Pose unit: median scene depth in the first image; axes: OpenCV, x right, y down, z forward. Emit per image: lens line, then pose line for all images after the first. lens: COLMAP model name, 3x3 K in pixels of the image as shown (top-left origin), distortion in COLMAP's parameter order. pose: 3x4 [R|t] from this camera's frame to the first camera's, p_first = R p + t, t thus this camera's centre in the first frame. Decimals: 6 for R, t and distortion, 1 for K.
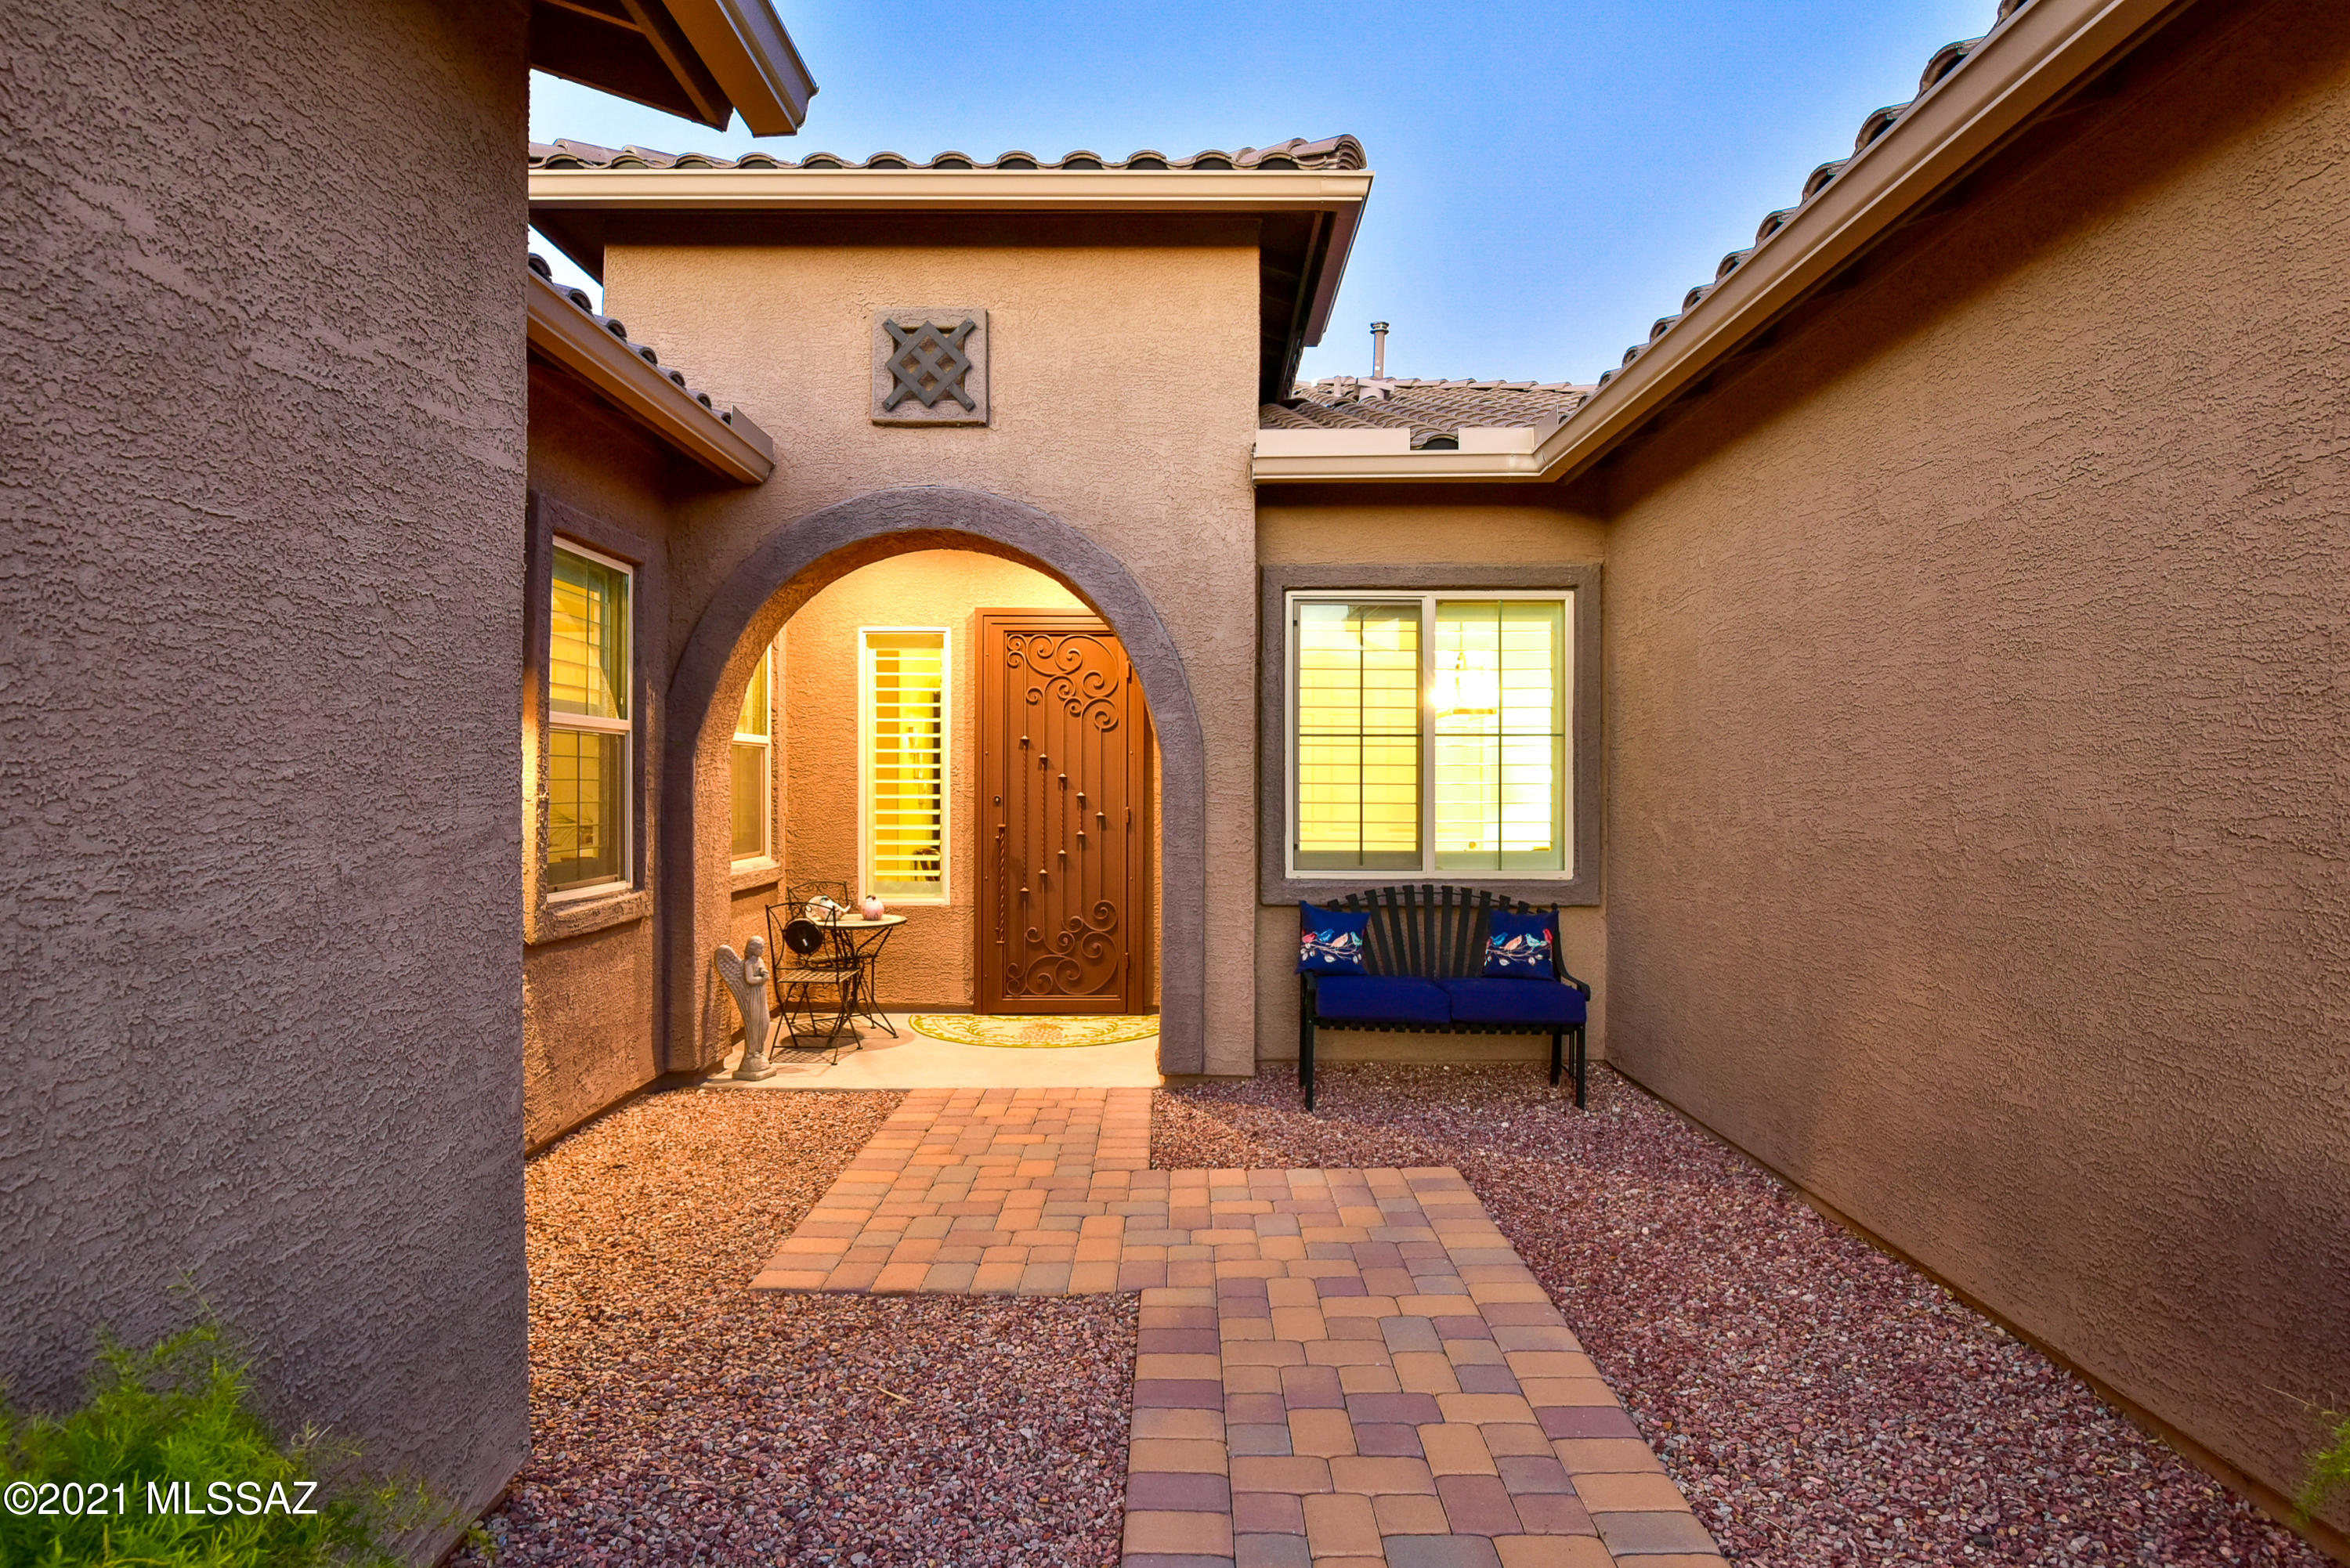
lens RADIAL K [[1324.4, 0, 1175.0], [0, 1324.4, 784.0], [0, 0, 1]] dist [-0.004707, -0.015850]
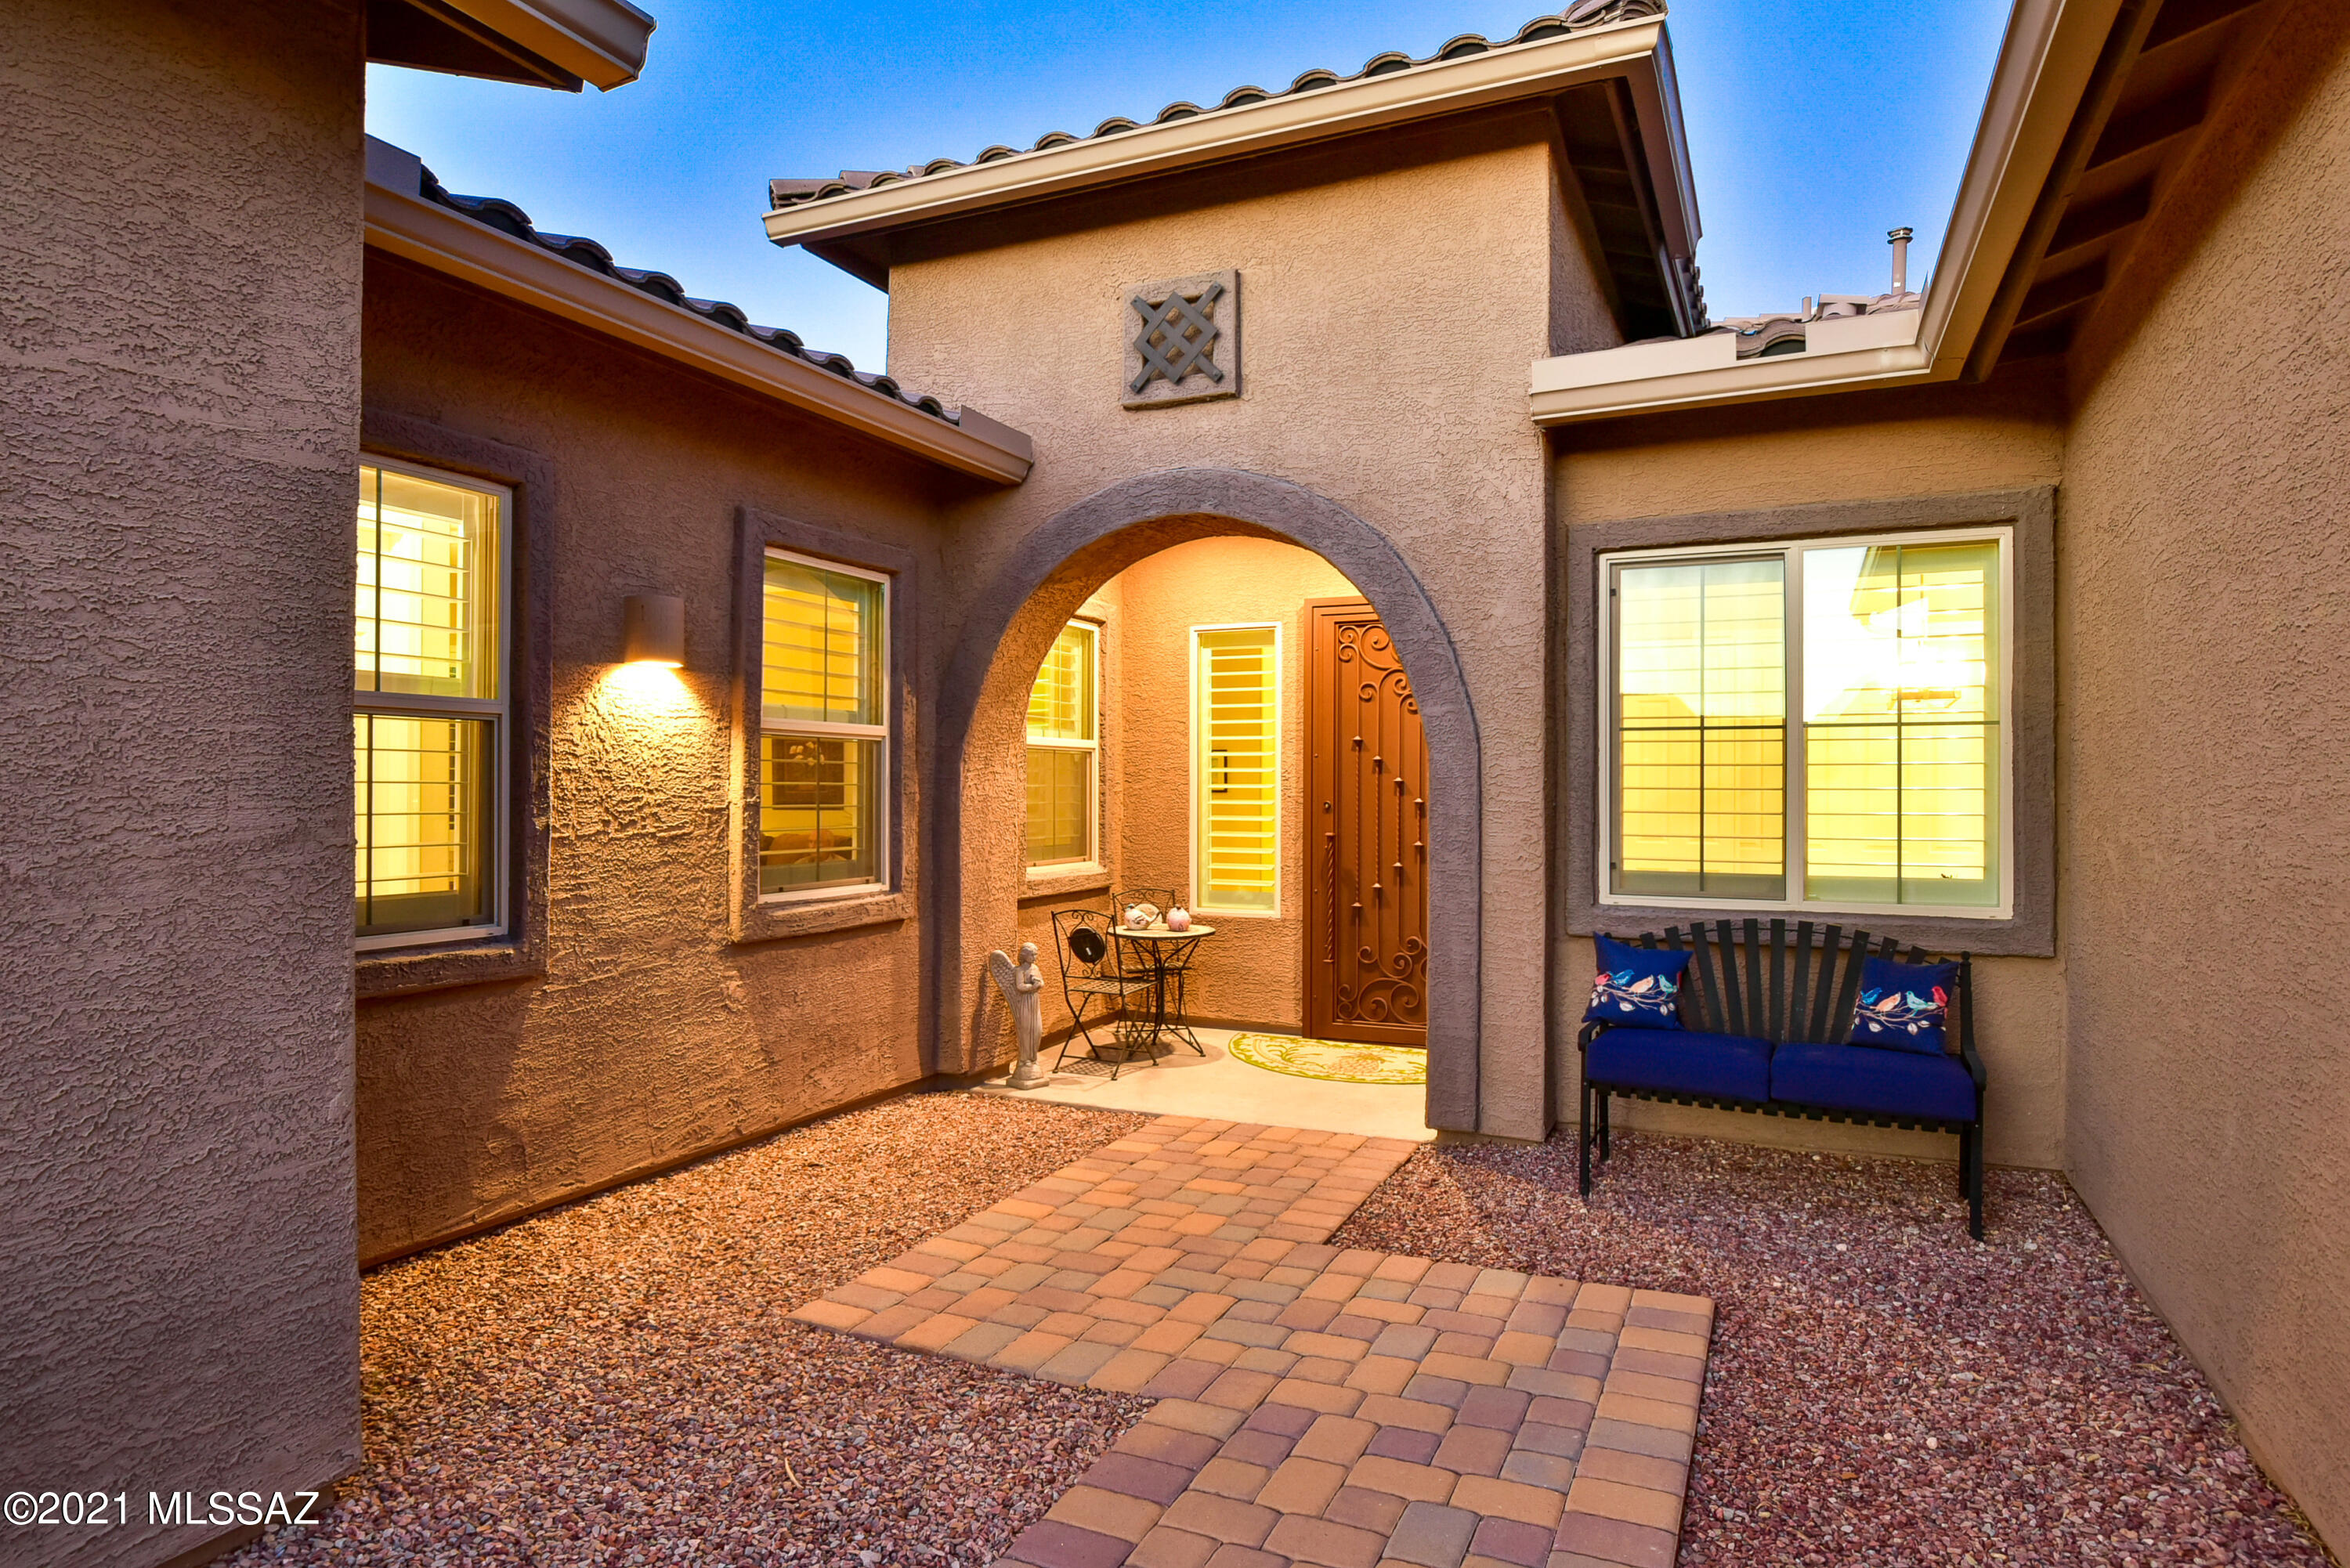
lens RADIAL K [[1324.4, 0, 1175.0], [0, 1324.4, 784.0], [0, 0, 1]] dist [-0.004707, -0.015850]
pose [[0.906287, -0.000785, -0.422661, 0.207385], [-0.001080, 0.999991, -0.004175, 0.000649], [0.422660, 0.004240, 0.906278, 0.157117]]
